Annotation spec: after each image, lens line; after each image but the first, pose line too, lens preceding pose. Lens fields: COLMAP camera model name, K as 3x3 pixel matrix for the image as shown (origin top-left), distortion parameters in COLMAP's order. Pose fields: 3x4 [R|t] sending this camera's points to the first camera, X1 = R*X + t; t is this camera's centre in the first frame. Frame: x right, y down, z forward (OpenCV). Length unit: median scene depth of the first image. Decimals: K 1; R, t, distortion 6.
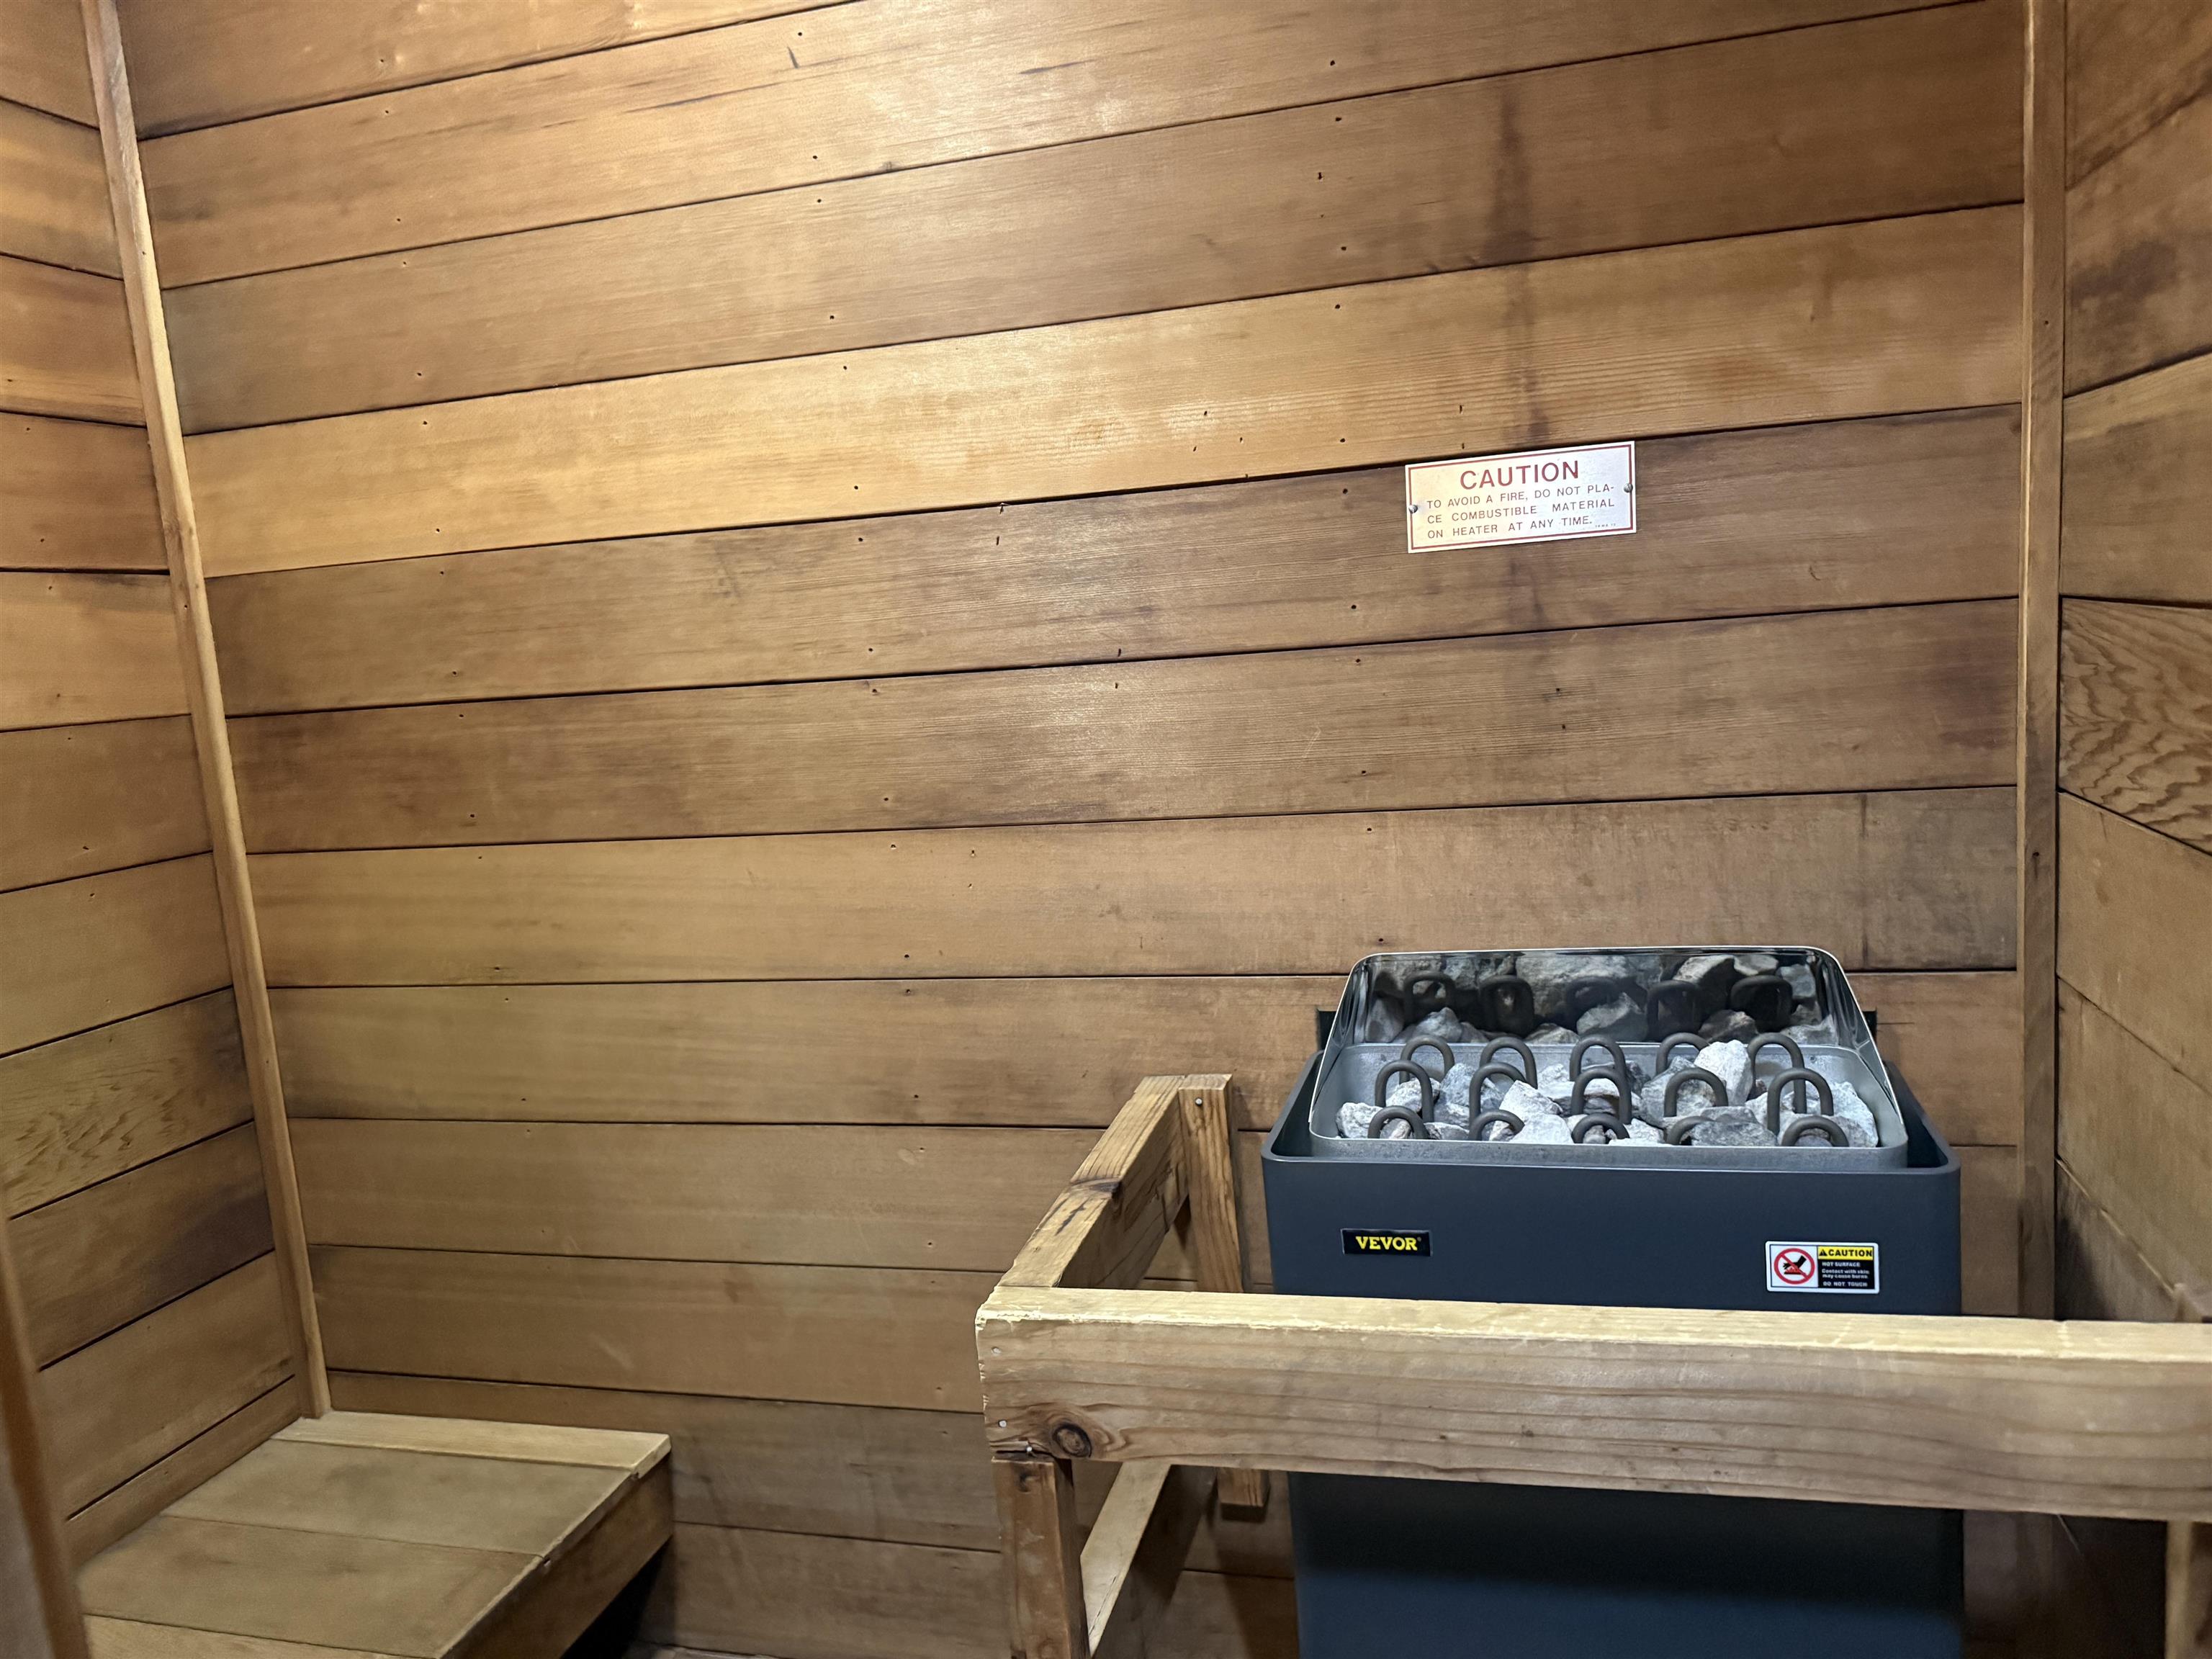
lens RADIAL K [[1538.3, 0, 1106.0], [0, 1538.3, 829.5], [0, 0, 1]] dist [0.092552, -0.163947]
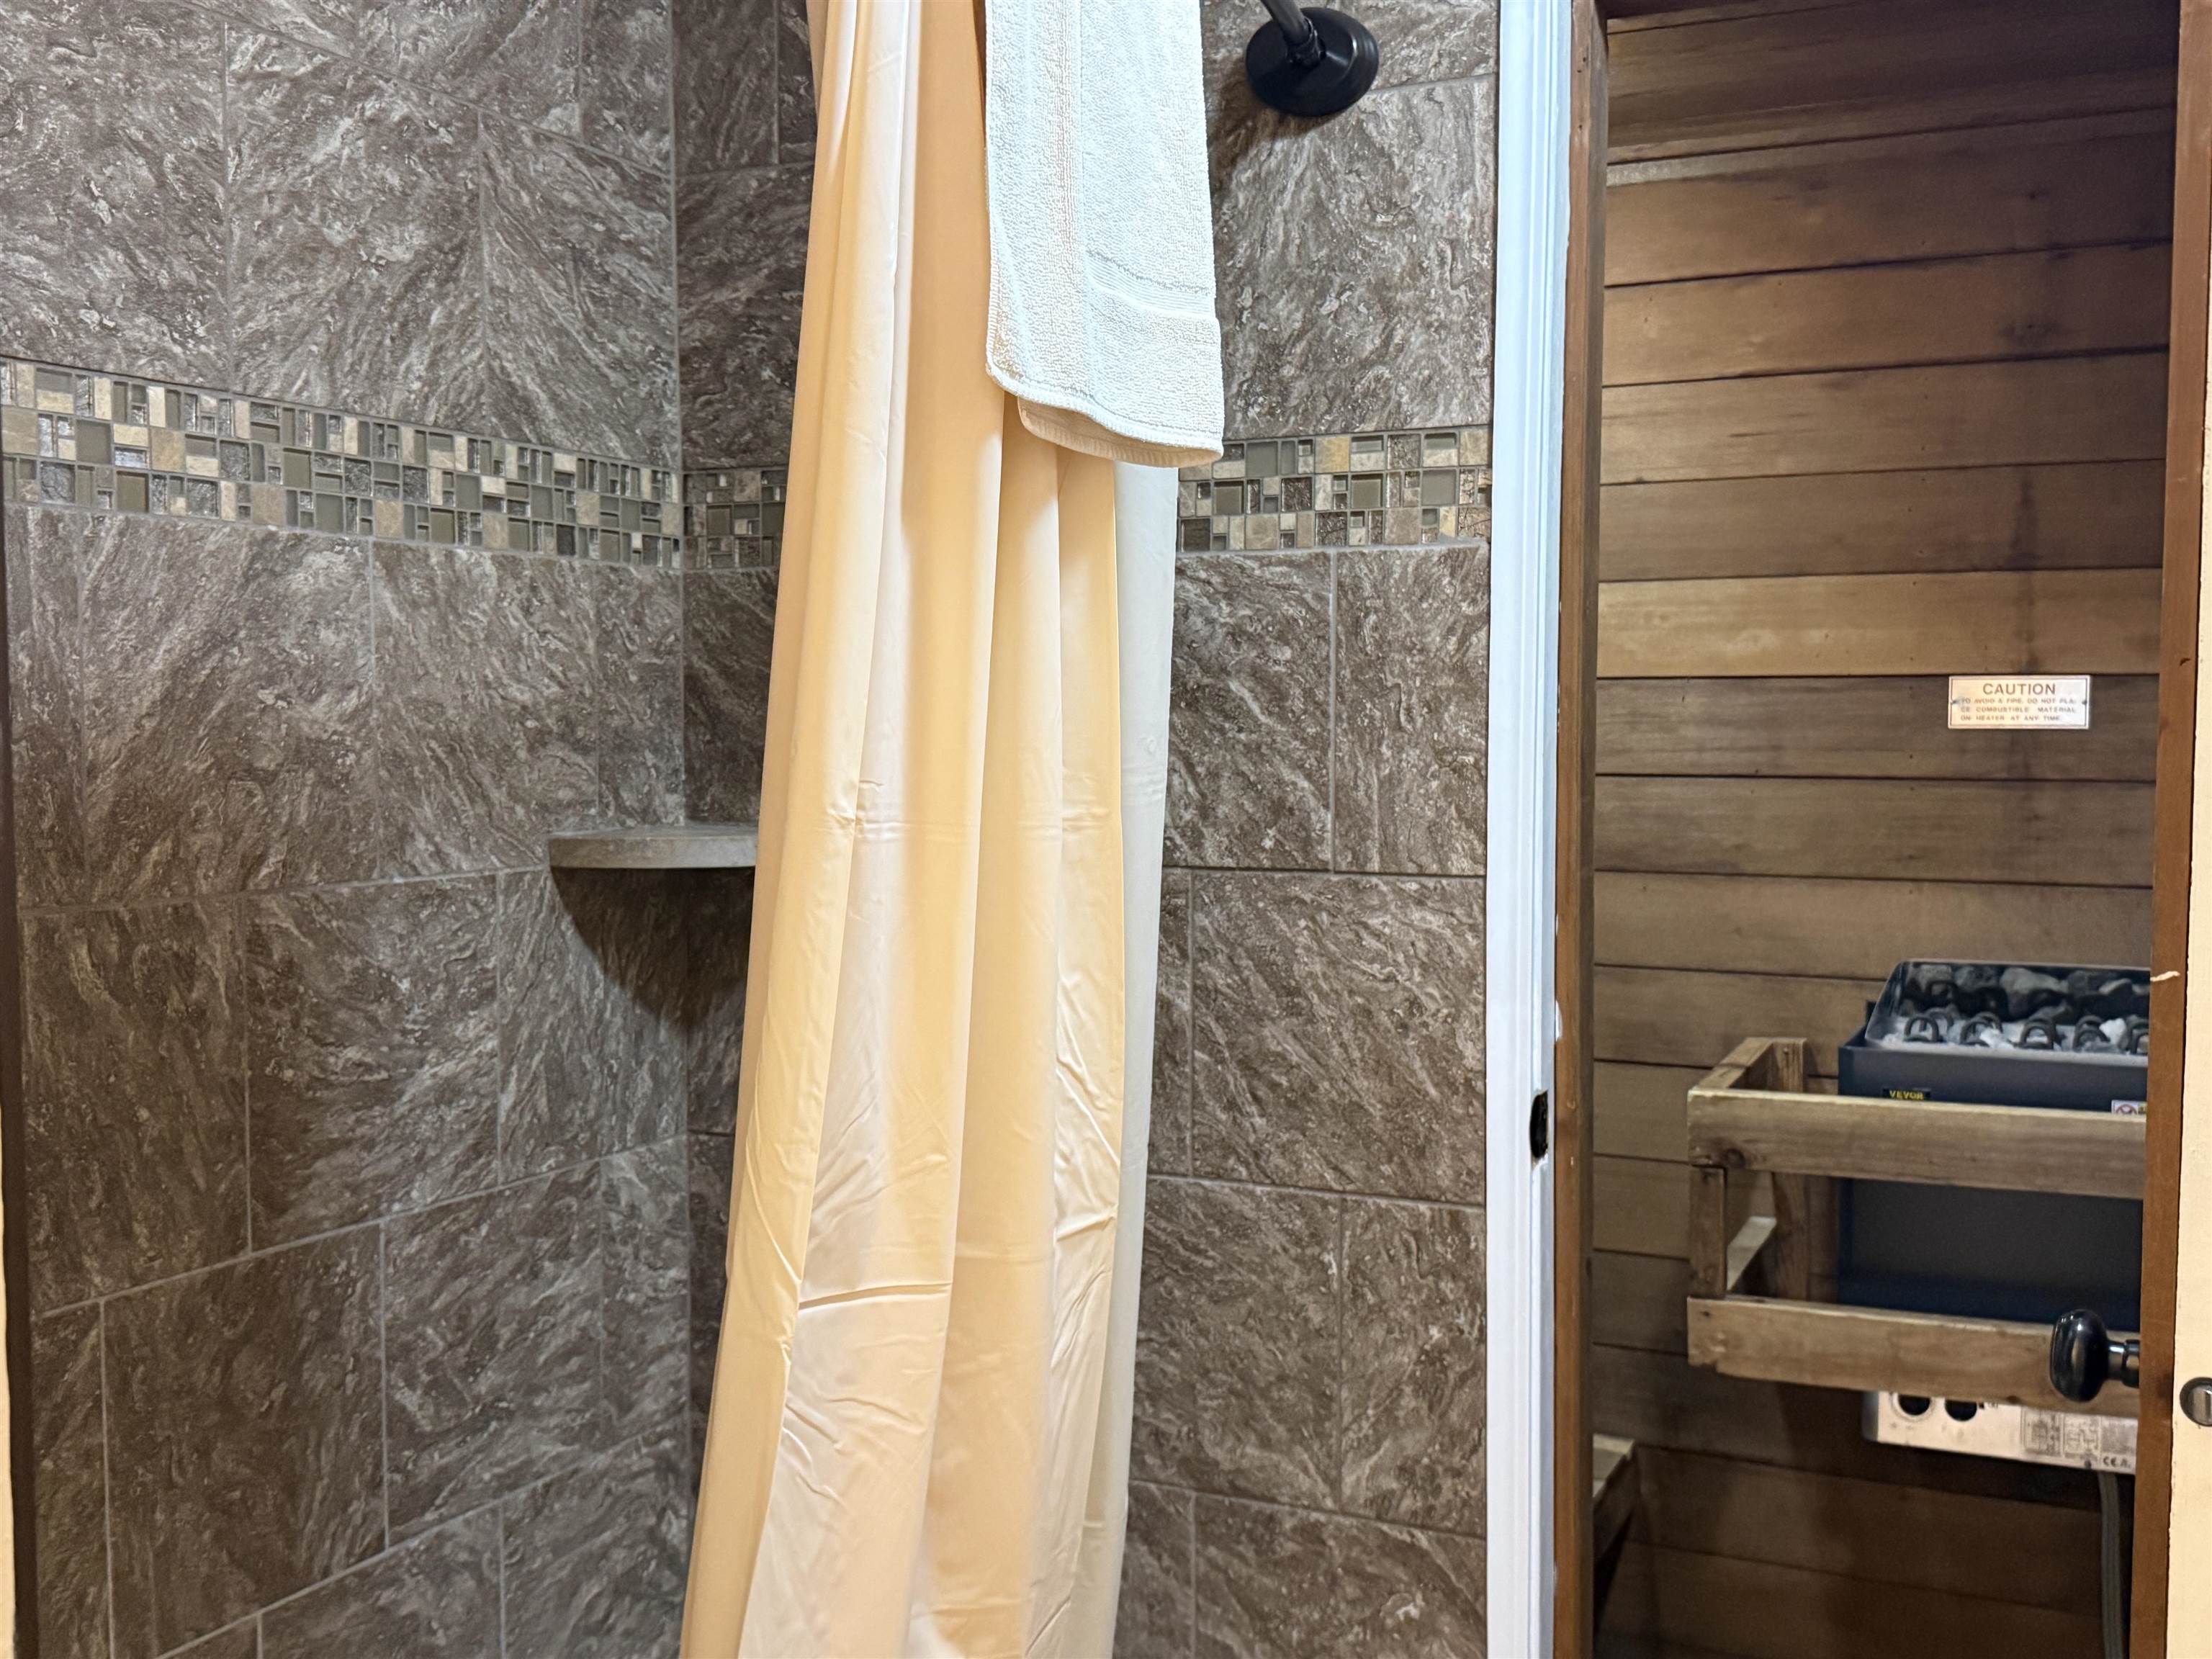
lens RADIAL K [[2159.8, 0, 1106.0], [0, 2159.8, 829.5], [0, 0, 1]] dist [0.138390, -0.312914]
pose [[0.980680, 0.088853, -0.174274, -0.281849], [-0.102731, 0.992080, -0.072281, 0.200003], [0.166471, 0.088788, 0.982041, -1.501794]]
